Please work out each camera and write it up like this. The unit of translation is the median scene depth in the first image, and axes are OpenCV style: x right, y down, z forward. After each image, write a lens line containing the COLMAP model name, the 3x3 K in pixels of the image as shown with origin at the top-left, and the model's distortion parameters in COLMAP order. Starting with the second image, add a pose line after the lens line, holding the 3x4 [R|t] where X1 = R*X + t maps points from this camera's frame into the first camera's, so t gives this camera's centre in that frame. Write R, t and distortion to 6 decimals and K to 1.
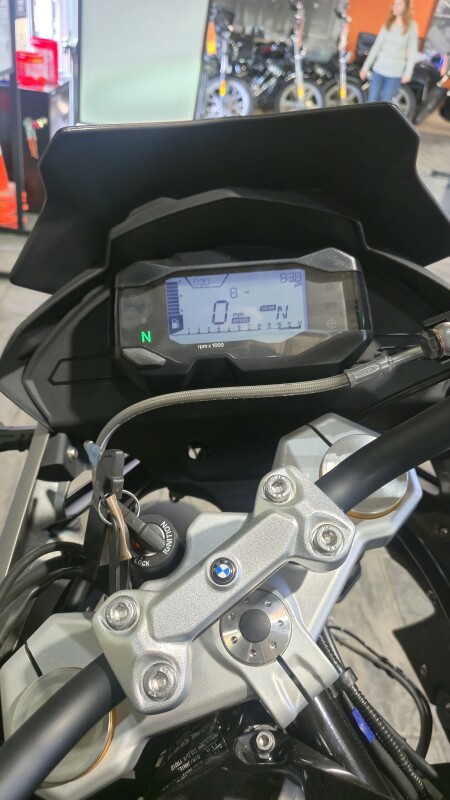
lens RADIAL K [[535.1, 0, 222.9], [0, 535.1, 392.8], [0, 0, 1]] dist [0.062074, -0.050931]
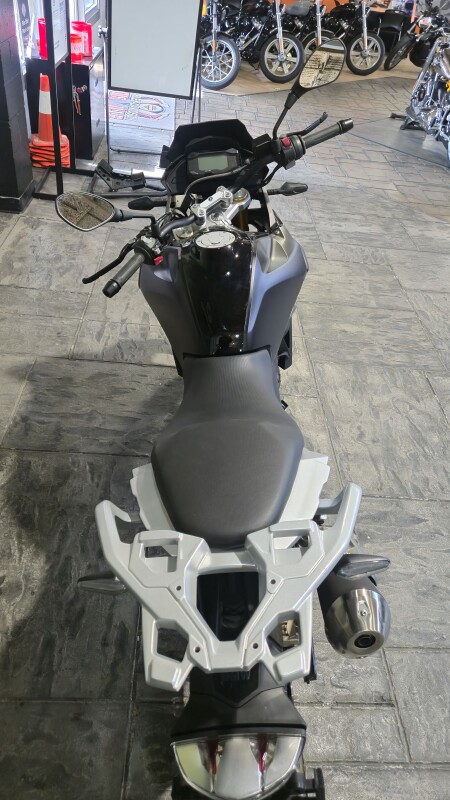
lens RADIAL K [[535.1, 0, 222.9], [0, 535.1, 392.8], [0, 0, 1]] dist [0.062074, -0.050931]
pose [[0.999749, -0.022328, -0.002086, 0.004832], [0.022425, 0.996047, 0.085946, 0.083721], [0.000158, -0.085971, 0.996298, -0.226205]]
